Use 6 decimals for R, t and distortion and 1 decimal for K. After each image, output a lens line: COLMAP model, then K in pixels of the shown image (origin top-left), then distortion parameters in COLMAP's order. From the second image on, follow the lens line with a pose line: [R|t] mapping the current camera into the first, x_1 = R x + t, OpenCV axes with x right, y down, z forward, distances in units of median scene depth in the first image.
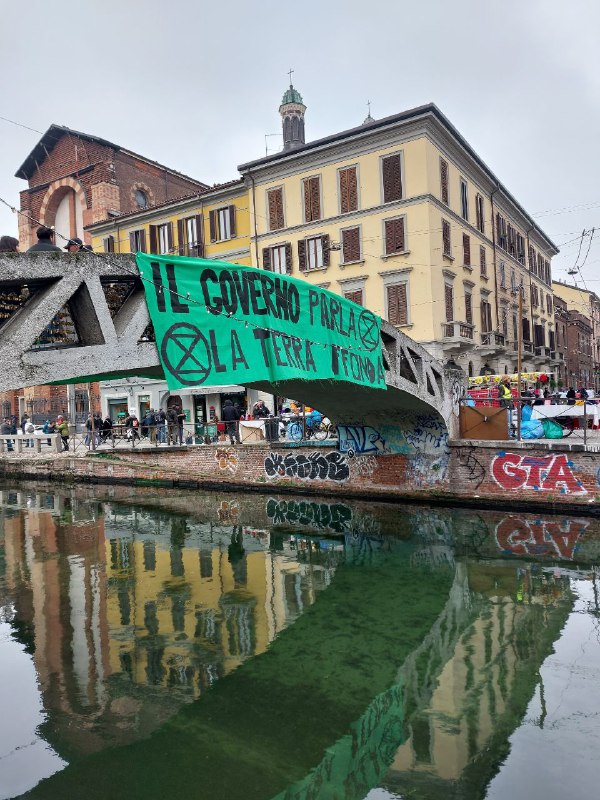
lens RADIAL K [[551.6, 0, 300.0], [0, 551.6, 400.0], [0, 0, 1]] dist [0.109337, -0.146306]
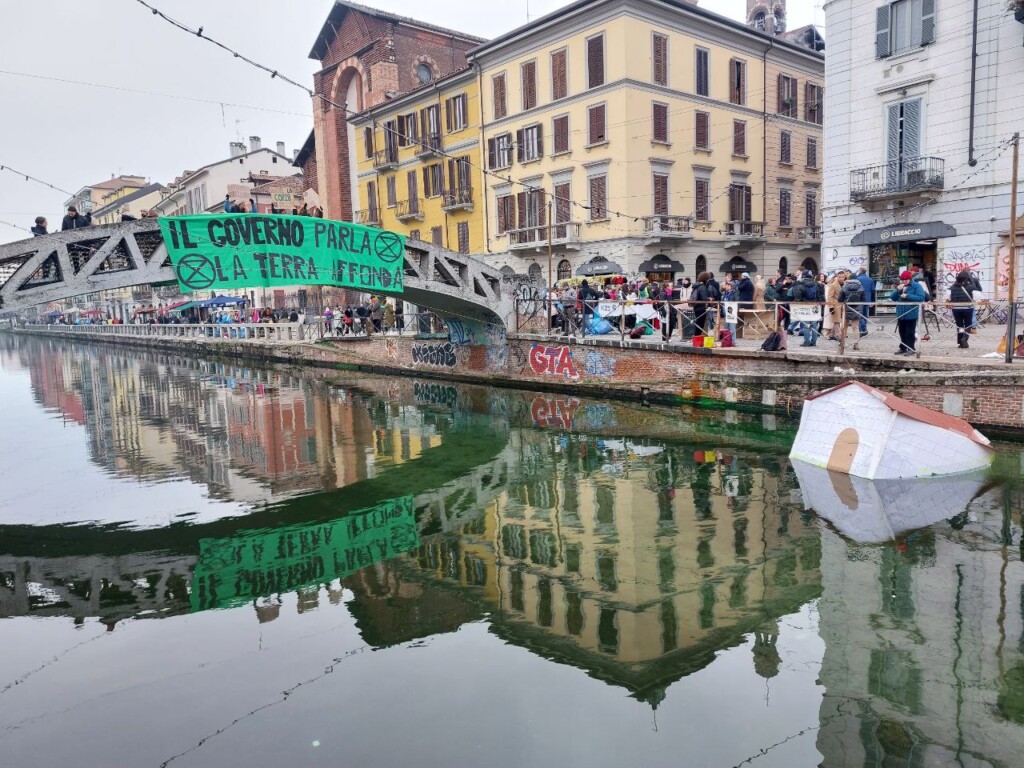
lens RADIAL K [[706.0, 0, 512.0], [0, 706.0, 384.0], [0, 0, 1]] dist [0.109337, -0.146306]
pose [[0.955470, 0.049058, -0.290980, 0.472012], [-0.011486, 0.991519, 0.129450, -0.011527], [0.294863, -0.120344, 0.947931, -0.299919]]
